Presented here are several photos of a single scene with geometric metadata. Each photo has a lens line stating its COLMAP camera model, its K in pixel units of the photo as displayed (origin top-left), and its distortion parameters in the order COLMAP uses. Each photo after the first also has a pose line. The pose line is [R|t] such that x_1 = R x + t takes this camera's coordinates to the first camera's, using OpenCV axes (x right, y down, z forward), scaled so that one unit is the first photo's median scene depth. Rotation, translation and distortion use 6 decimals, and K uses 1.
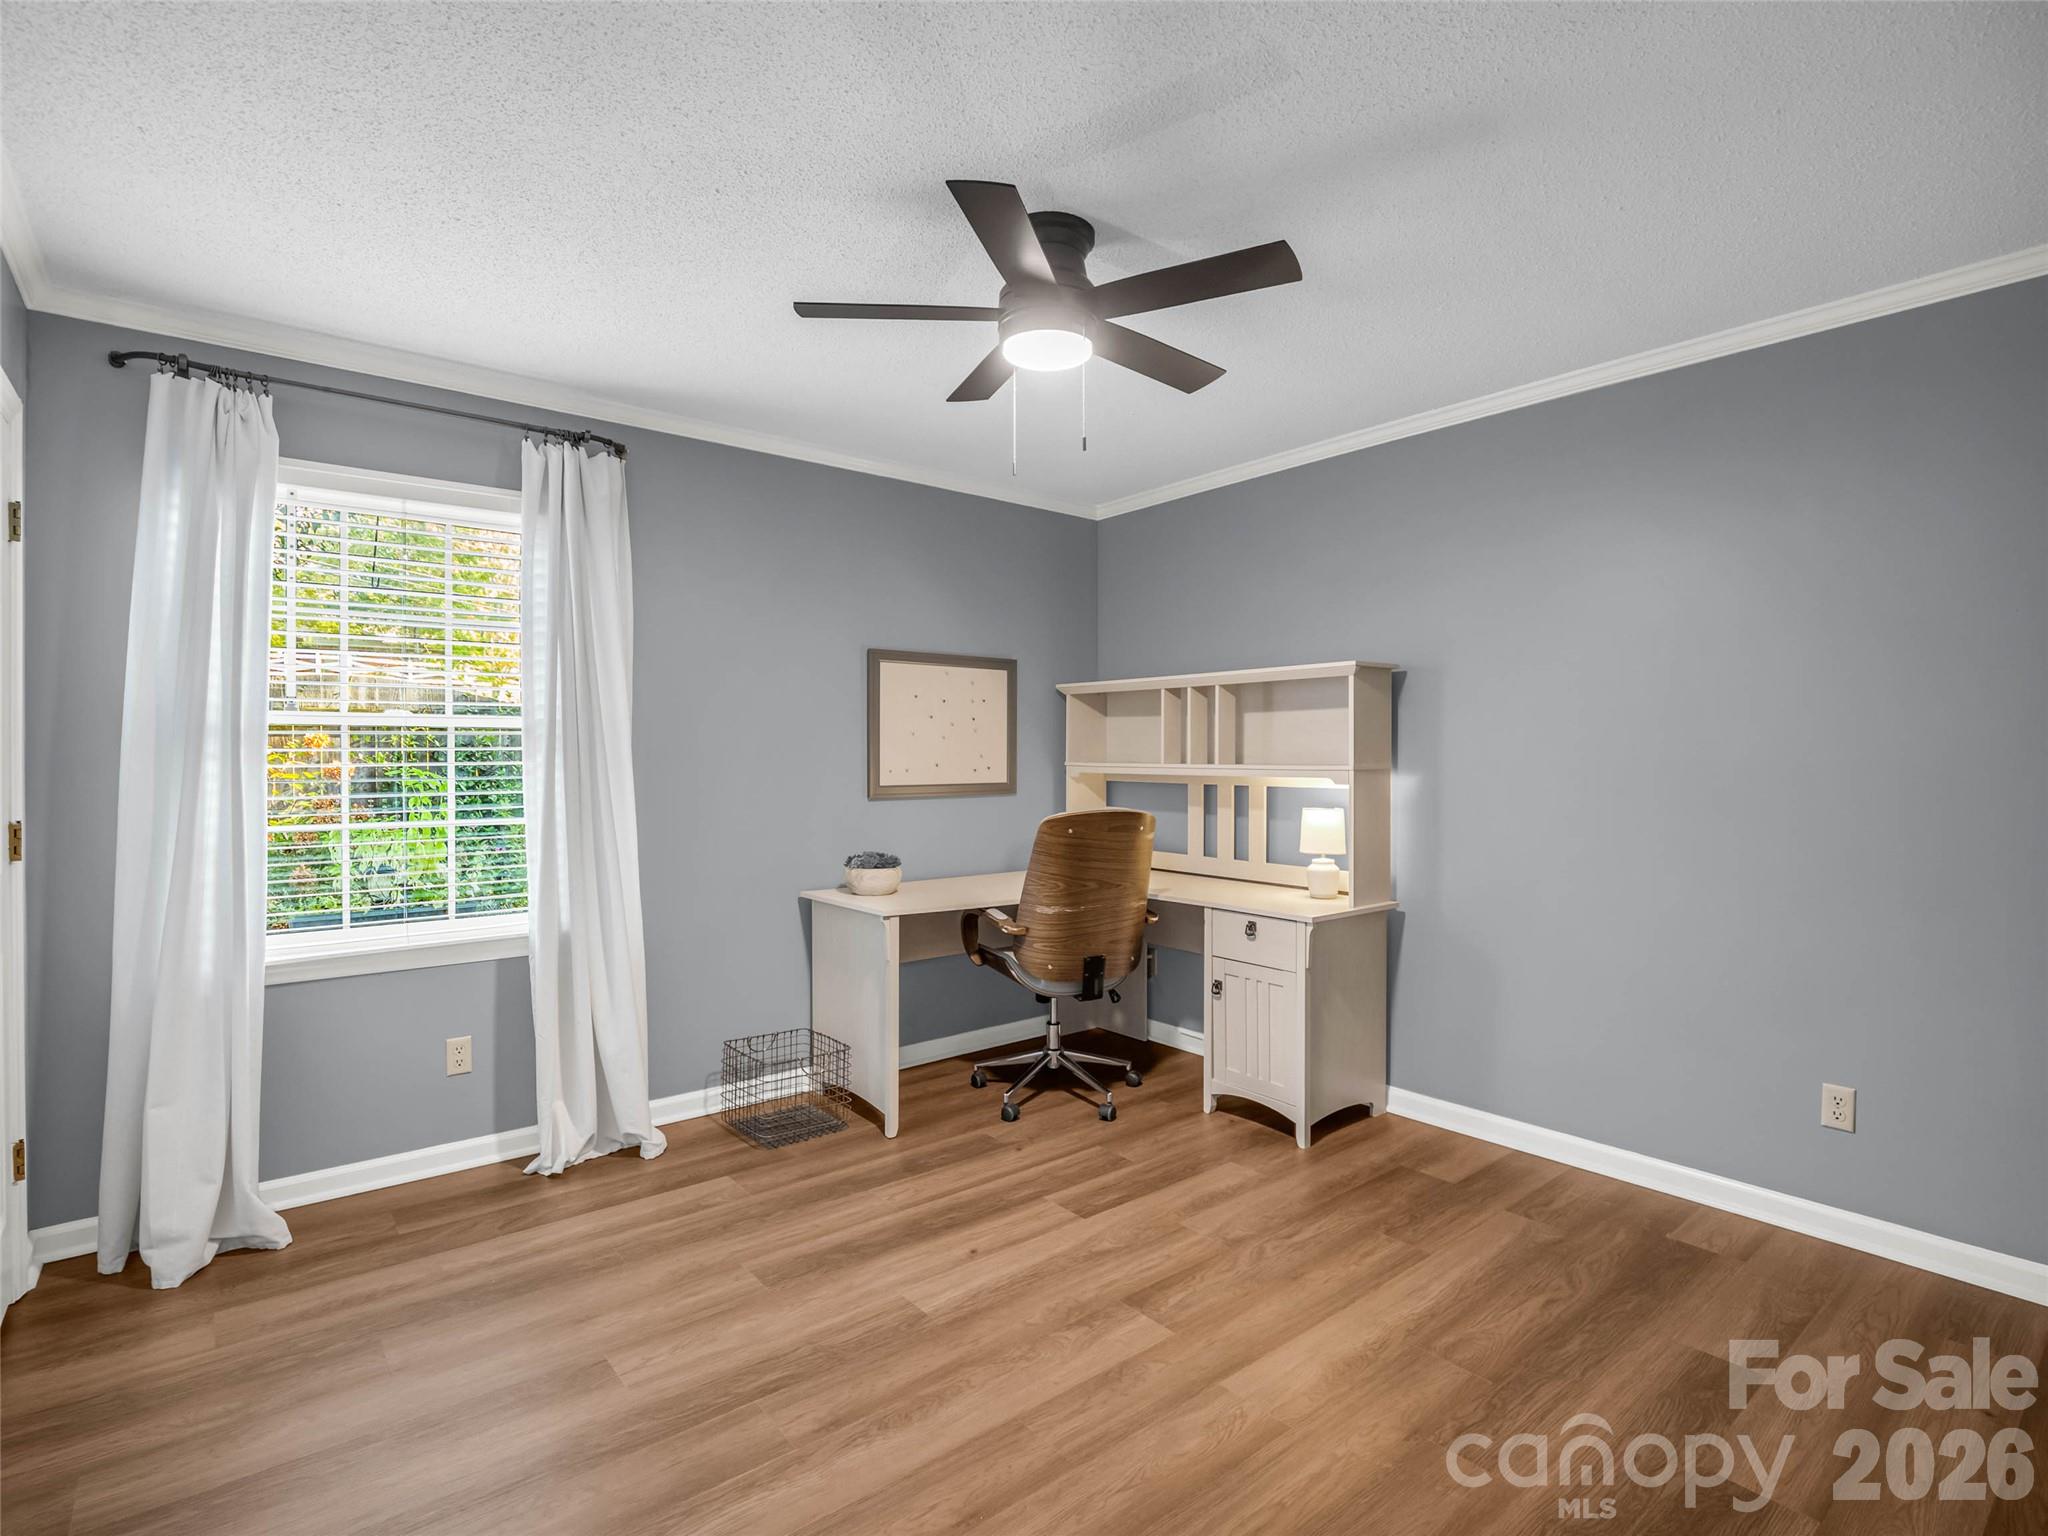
lens RADIAL K [[966.3, 0, 1013.2], [0, 966.3, 765.3], [0, 0, 1]] dist [-0.027025, 0.000247]
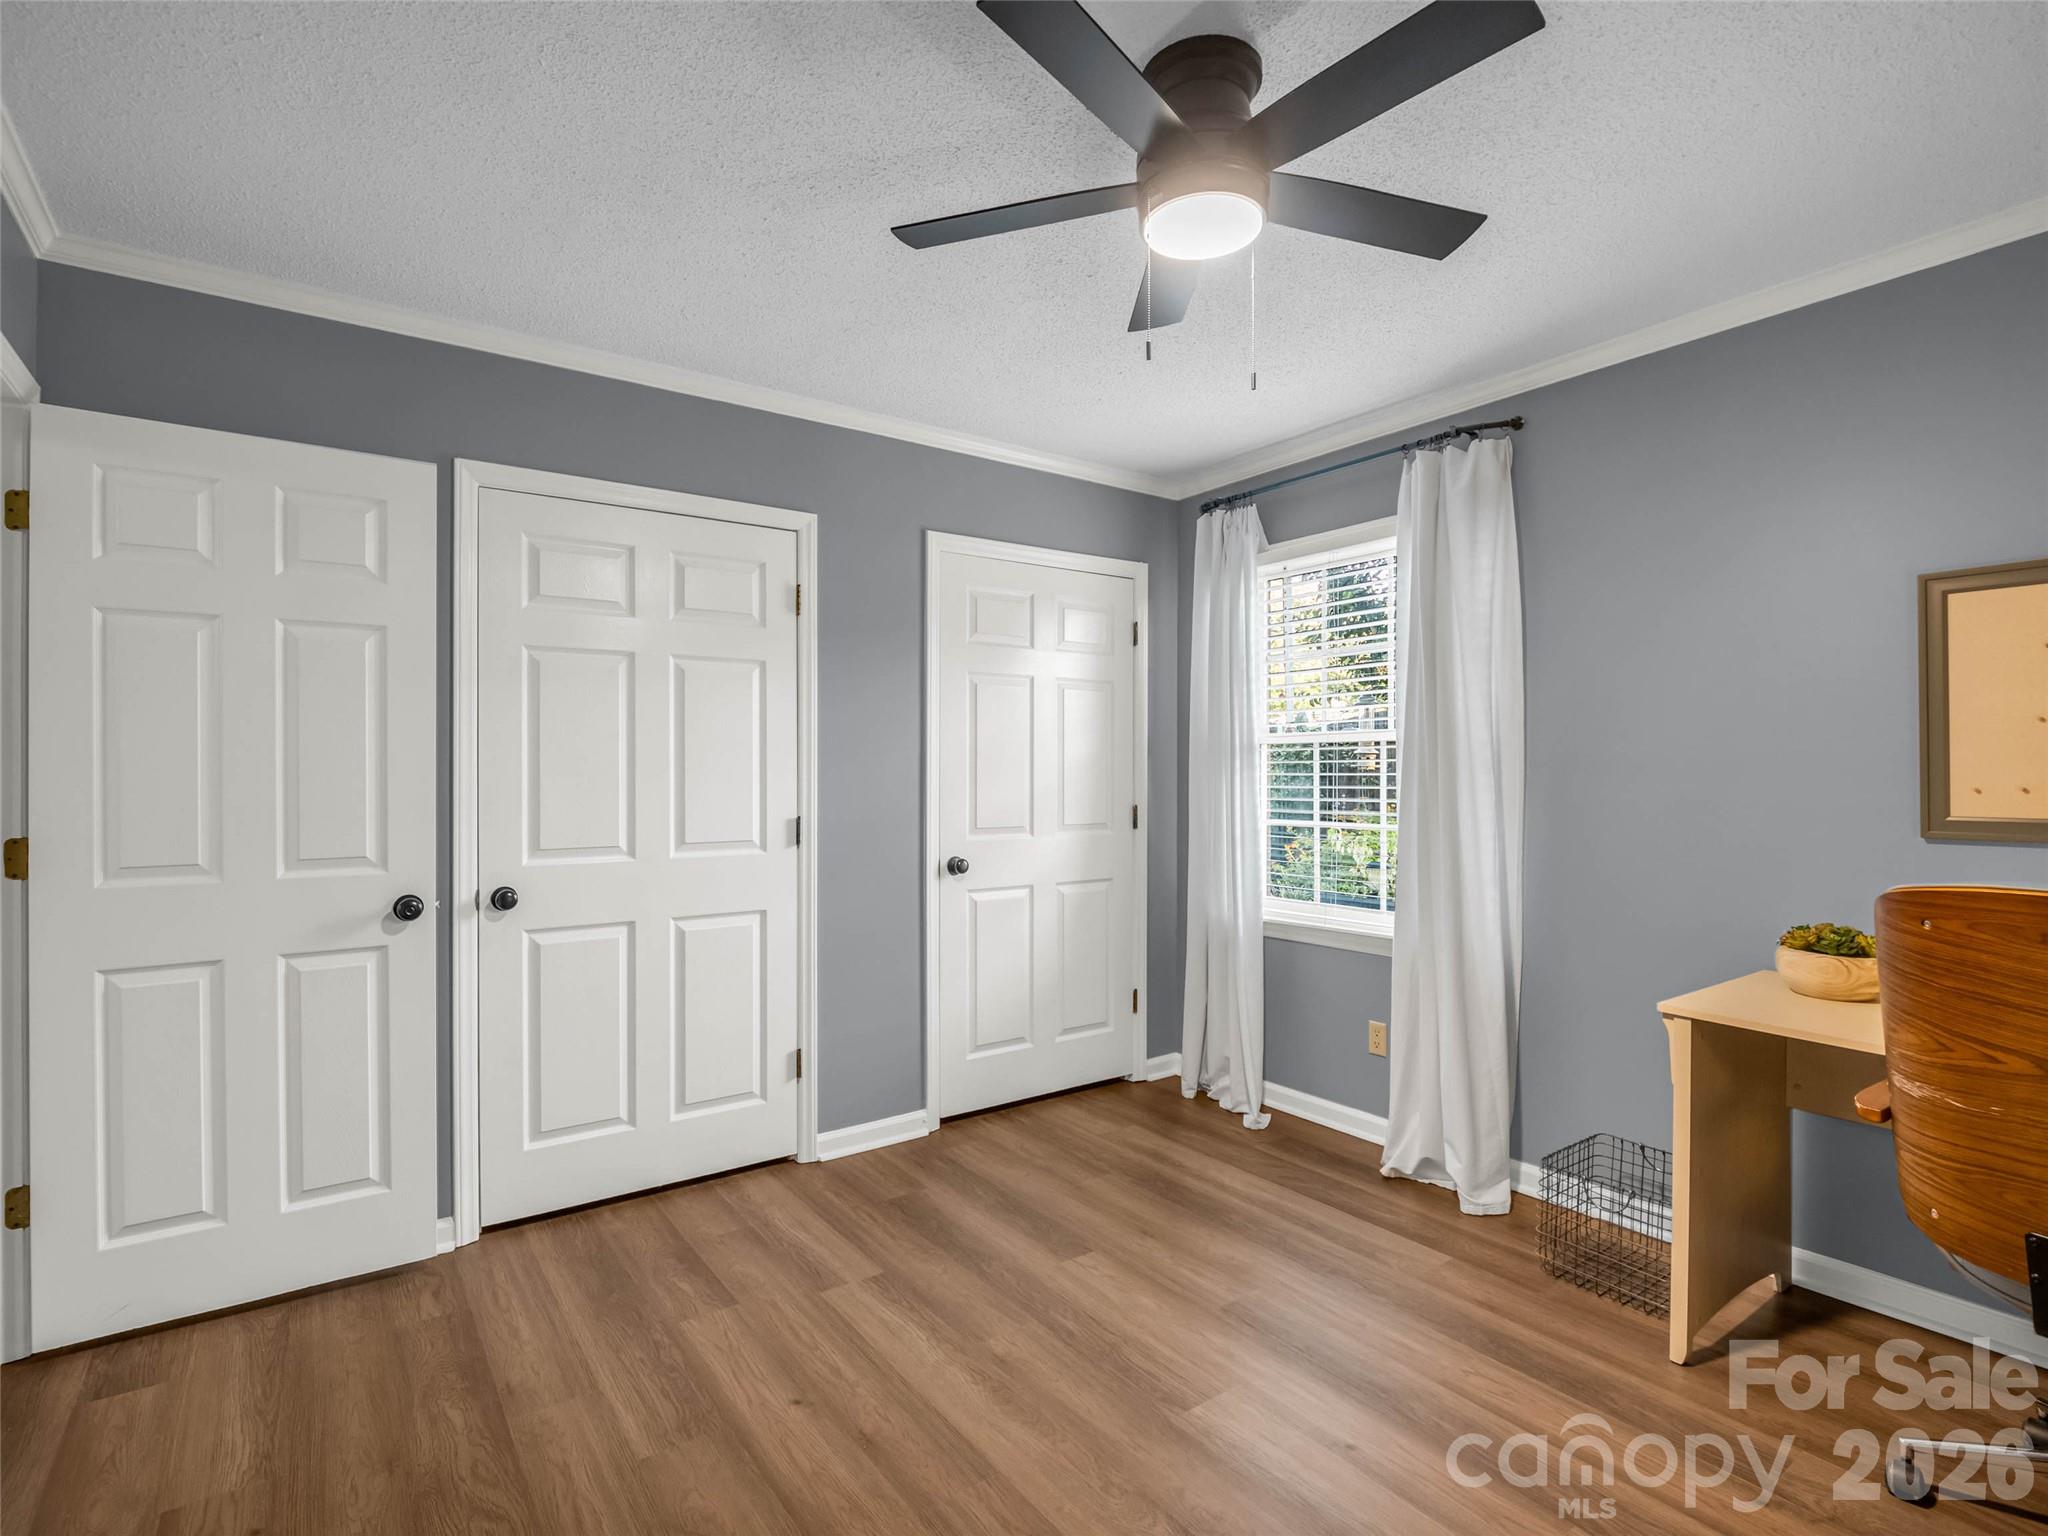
lens RADIAL K [[1012.5, 0, 1037.8], [0, 1012.5, 768.0], [0, 0, 1]] dist [0.001518, -0.000660]
pose [[-0.028114, -0.001438, -0.999604, 0.655430], [-0.004992, 0.999987, -0.001298, -0.005477], [0.999592, 0.004953, -0.028121, 0.697719]]
